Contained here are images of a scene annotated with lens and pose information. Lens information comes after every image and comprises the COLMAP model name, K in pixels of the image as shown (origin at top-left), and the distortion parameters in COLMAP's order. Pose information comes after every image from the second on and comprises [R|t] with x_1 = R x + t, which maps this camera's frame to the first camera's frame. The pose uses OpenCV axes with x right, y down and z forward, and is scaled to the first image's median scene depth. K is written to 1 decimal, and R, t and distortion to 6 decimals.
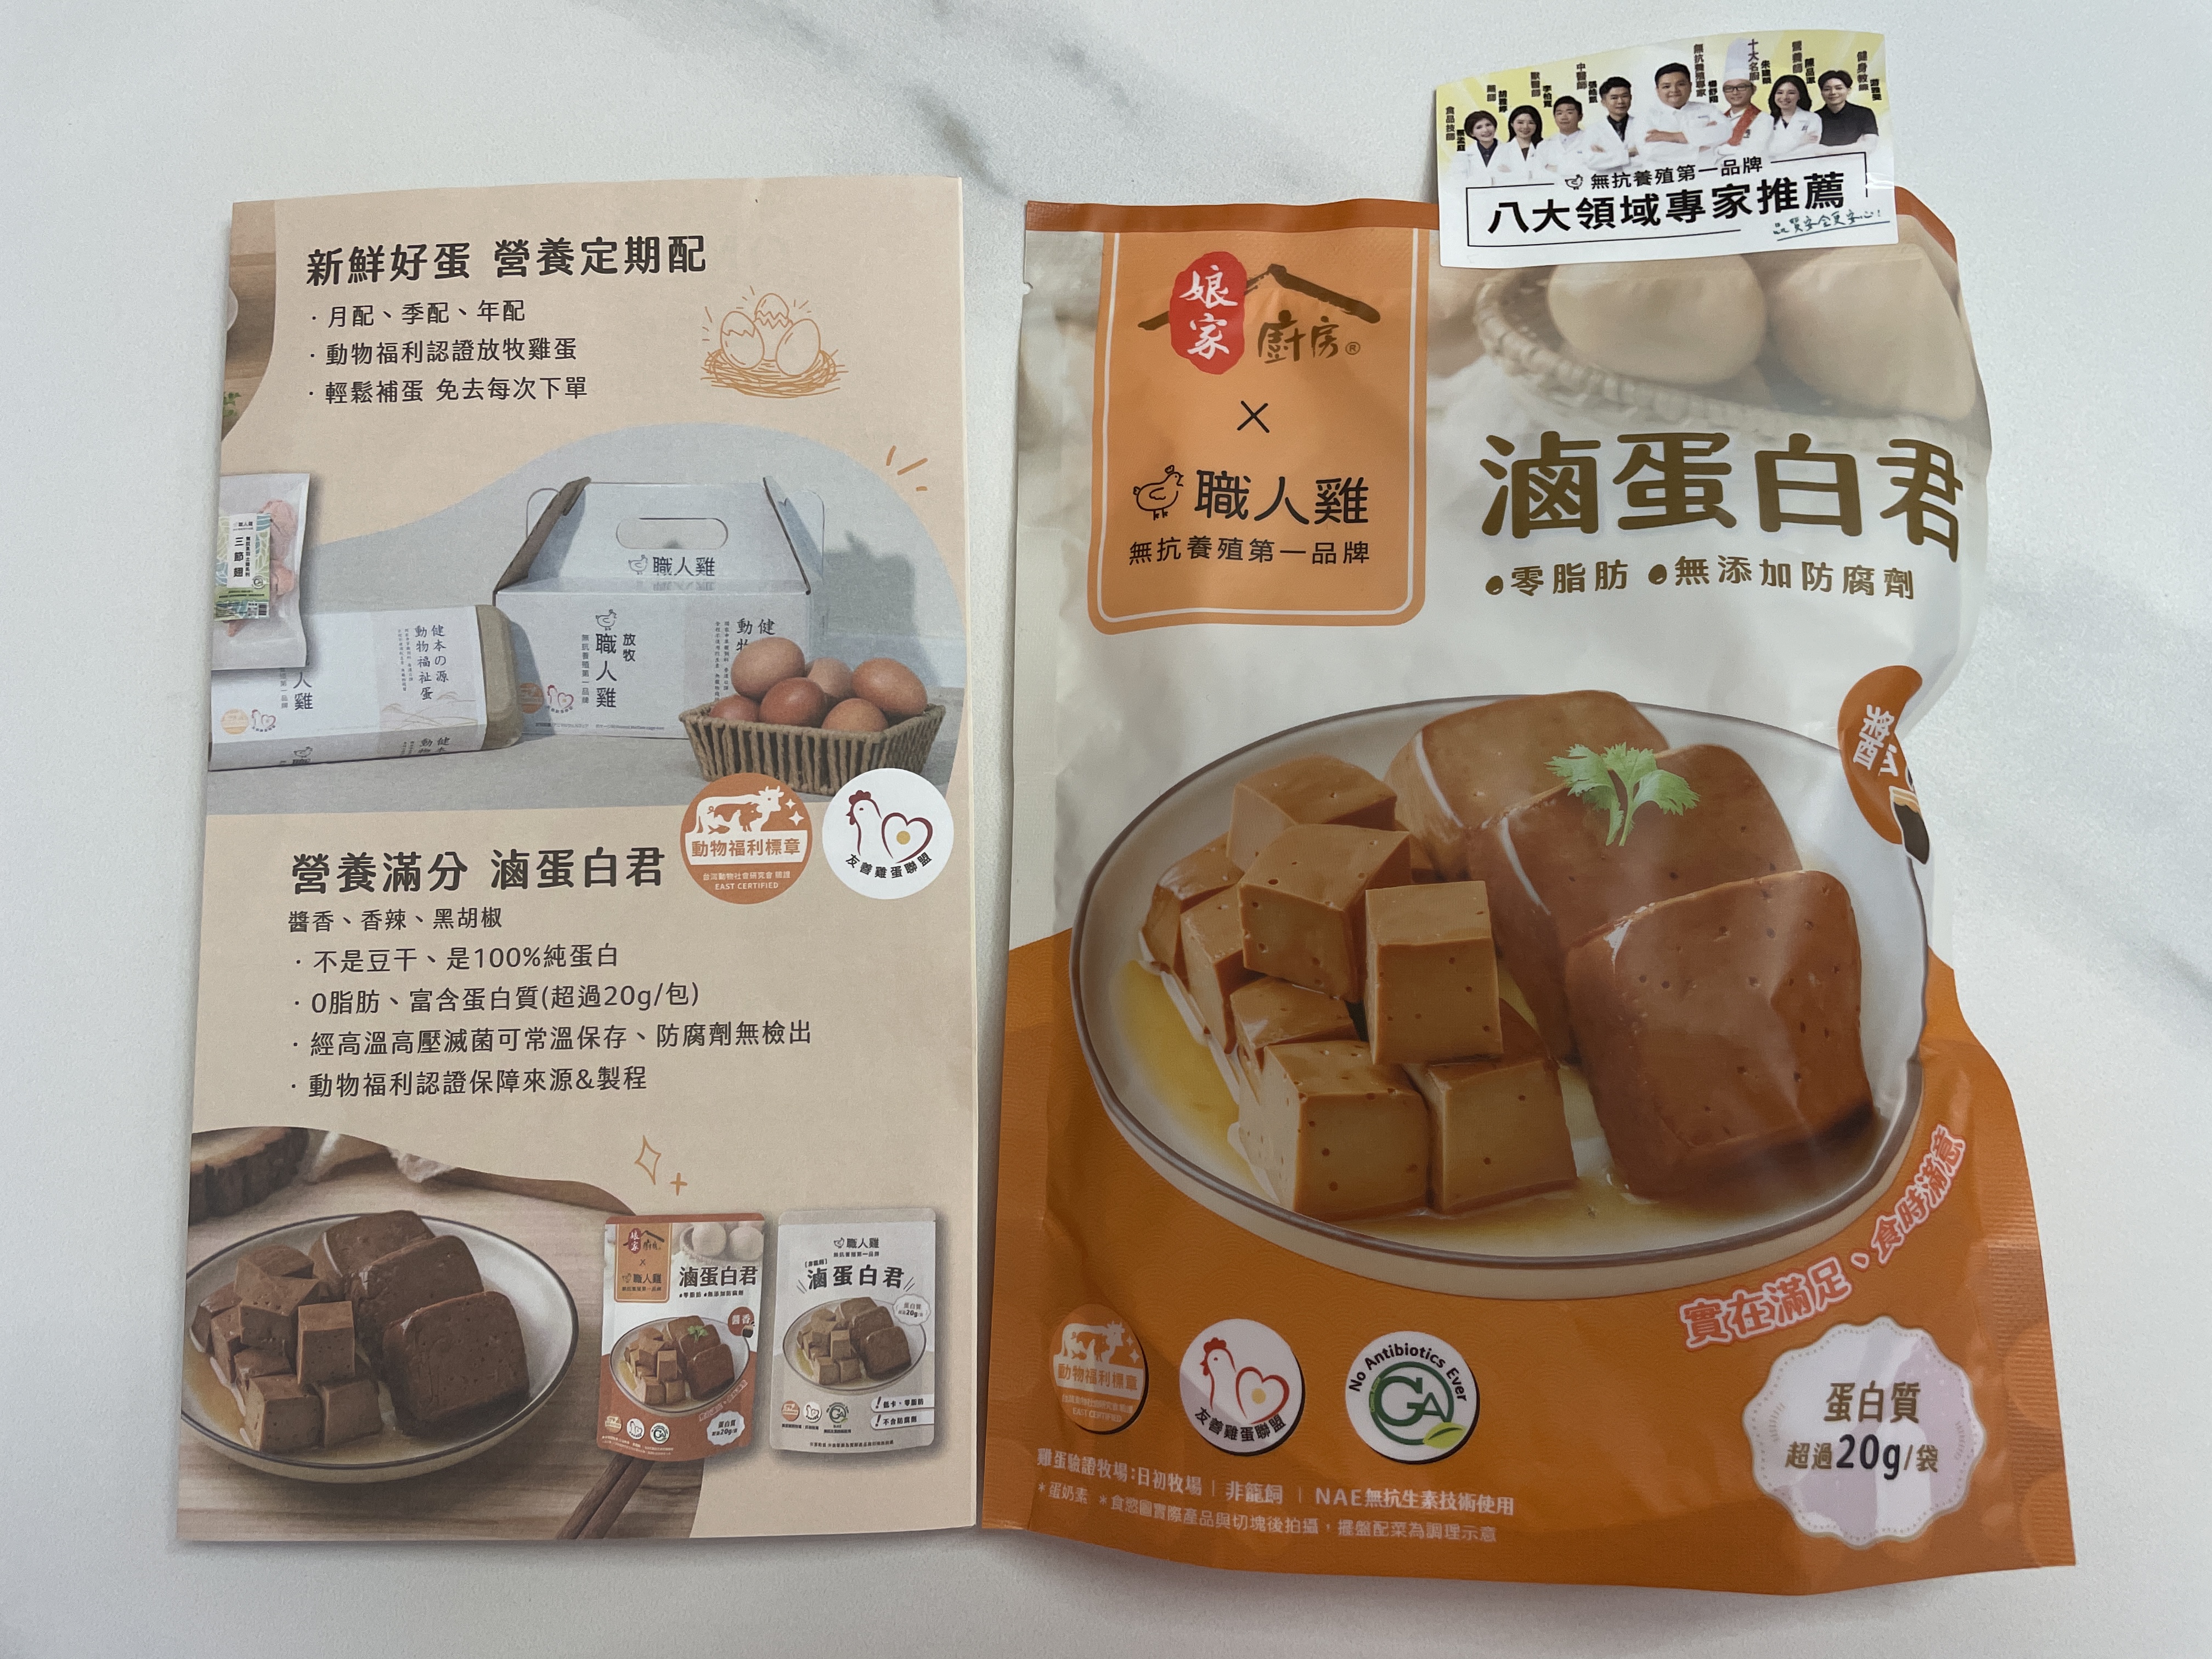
lens RADIAL K [[1640.2, 0, 1071.0], [0, 1640.2, 811.5], [0, 0, 1]] dist [0.084789, -0.110593]
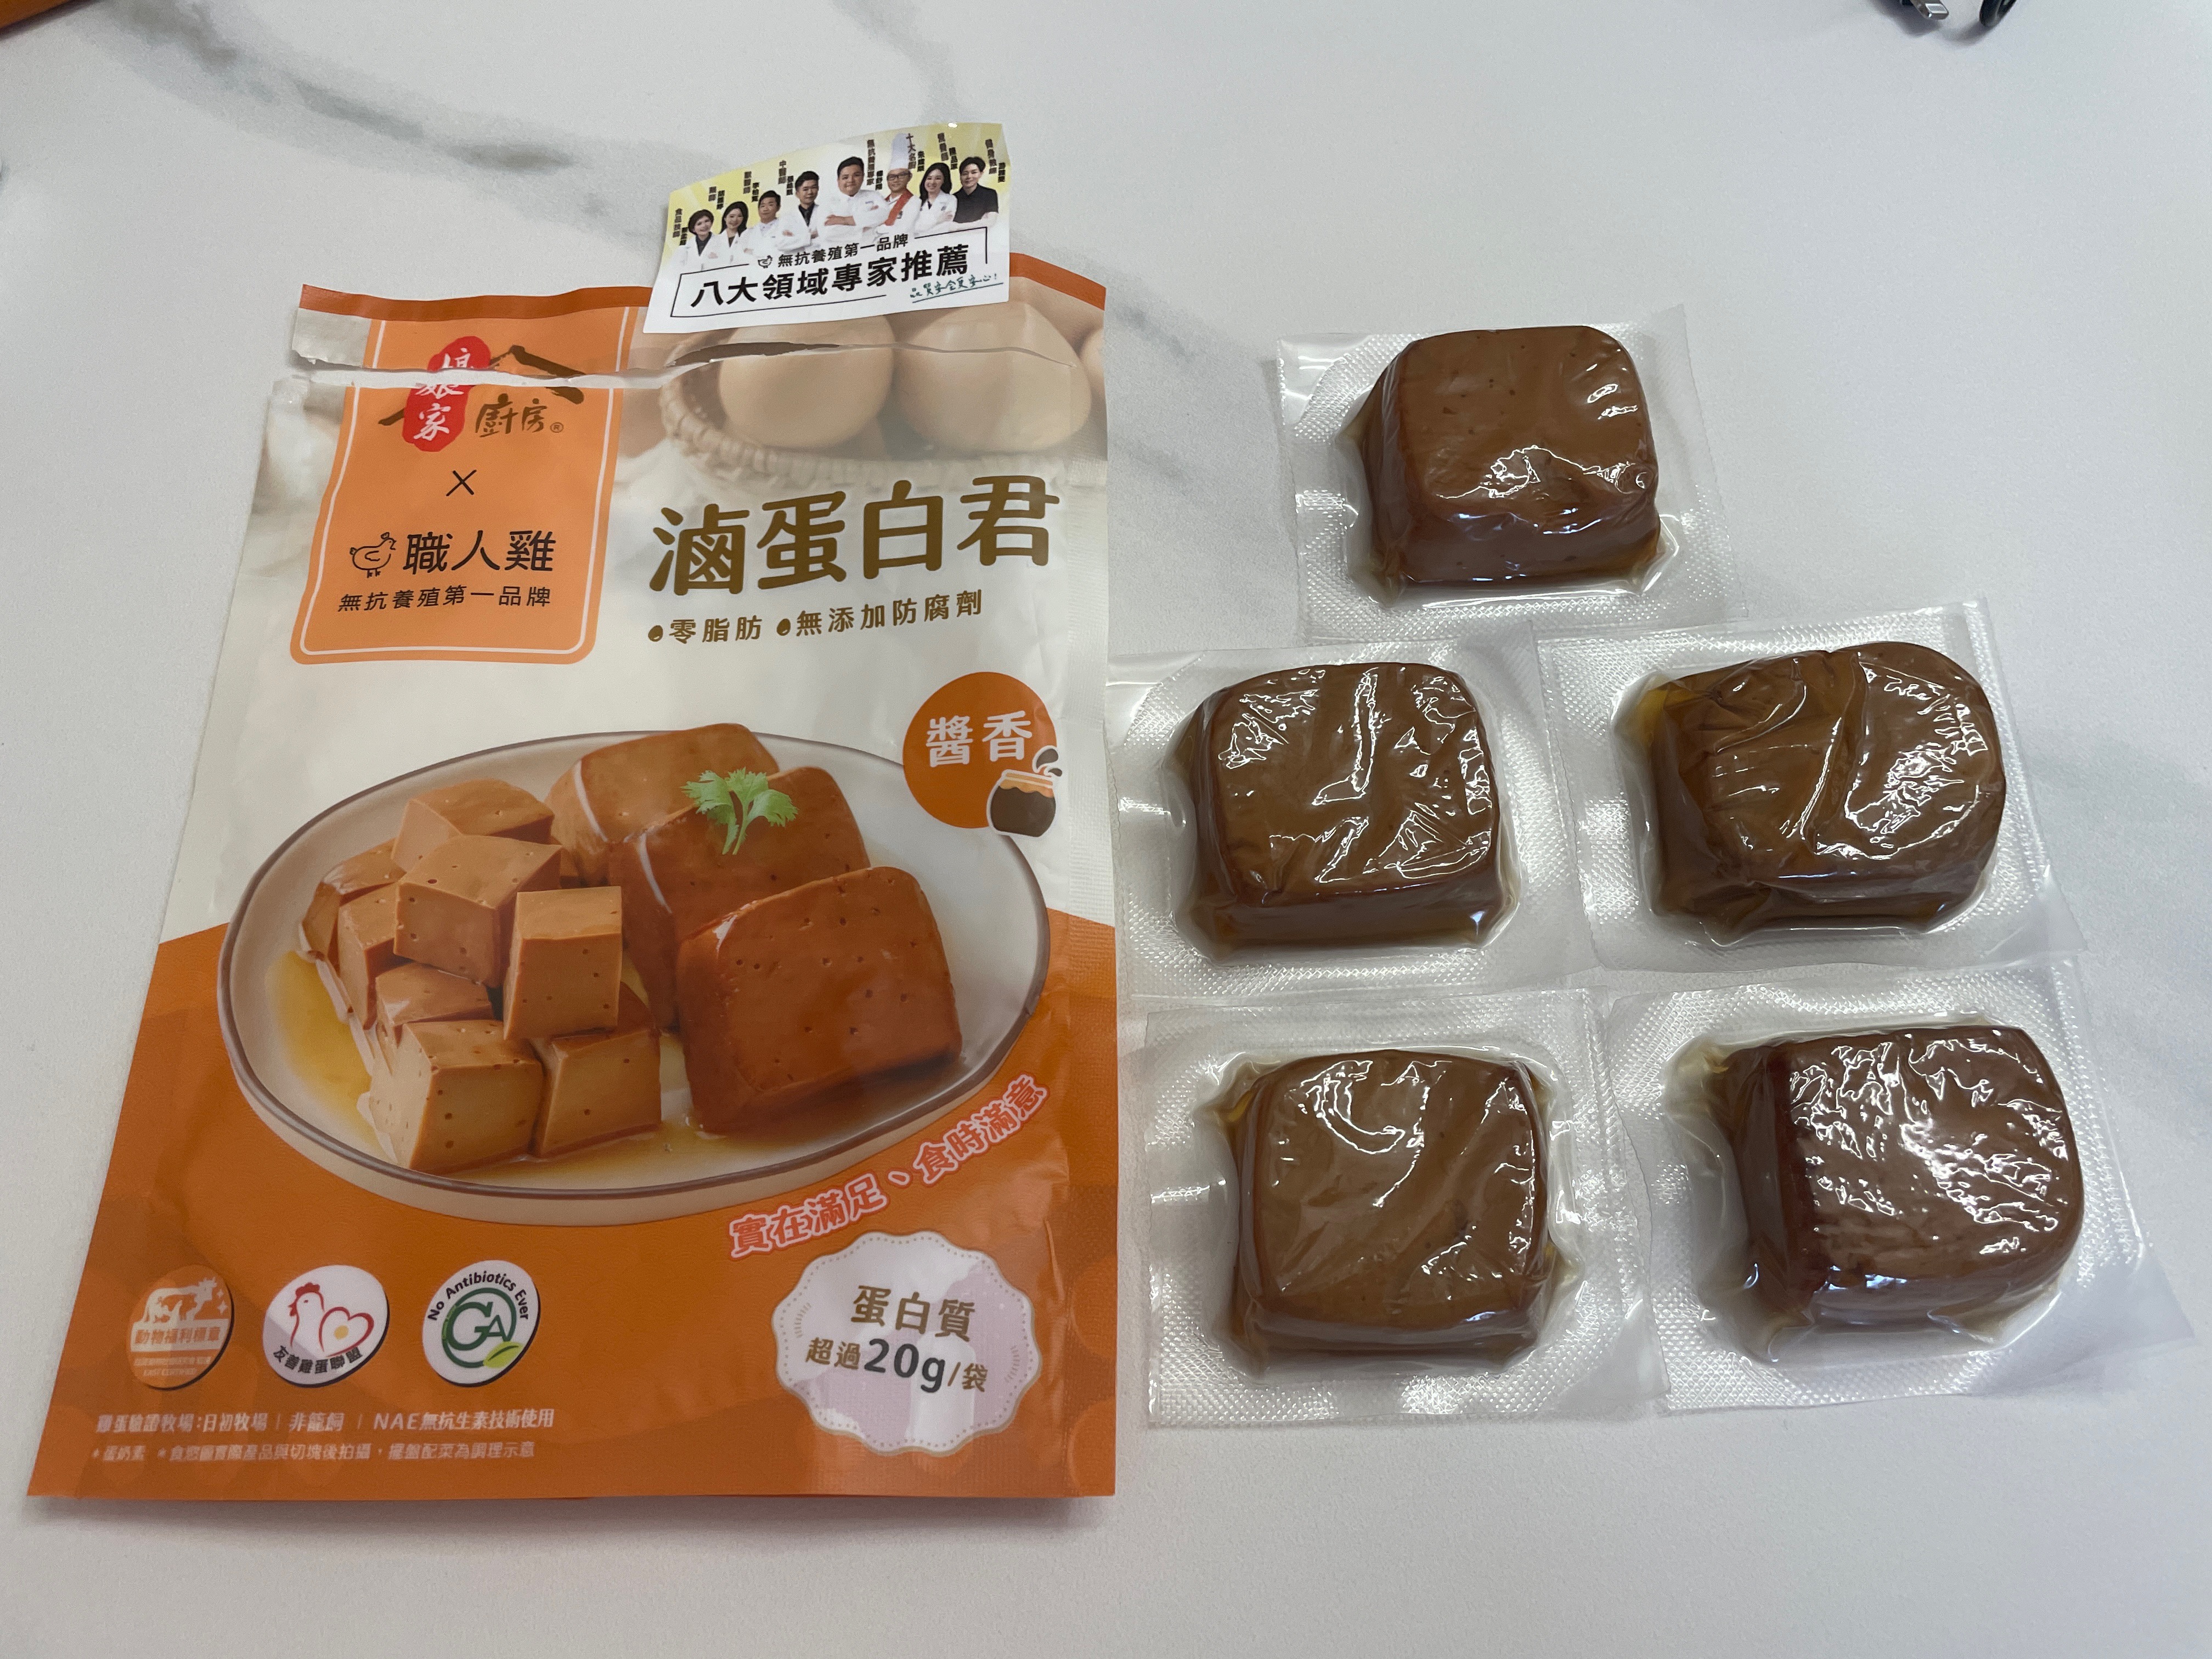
lens RADIAL K [[1640.2, 0, 1071.0], [0, 1640.2, 811.5], [0, 0, 1]] dist [0.084789, -0.110593]
pose [[0.858976, 0.086882, 0.504592, -0.067739], [-0.112160, 0.993492, 0.019870, -0.066937], [-0.499581, -0.073663, 0.863130, -0.162978]]
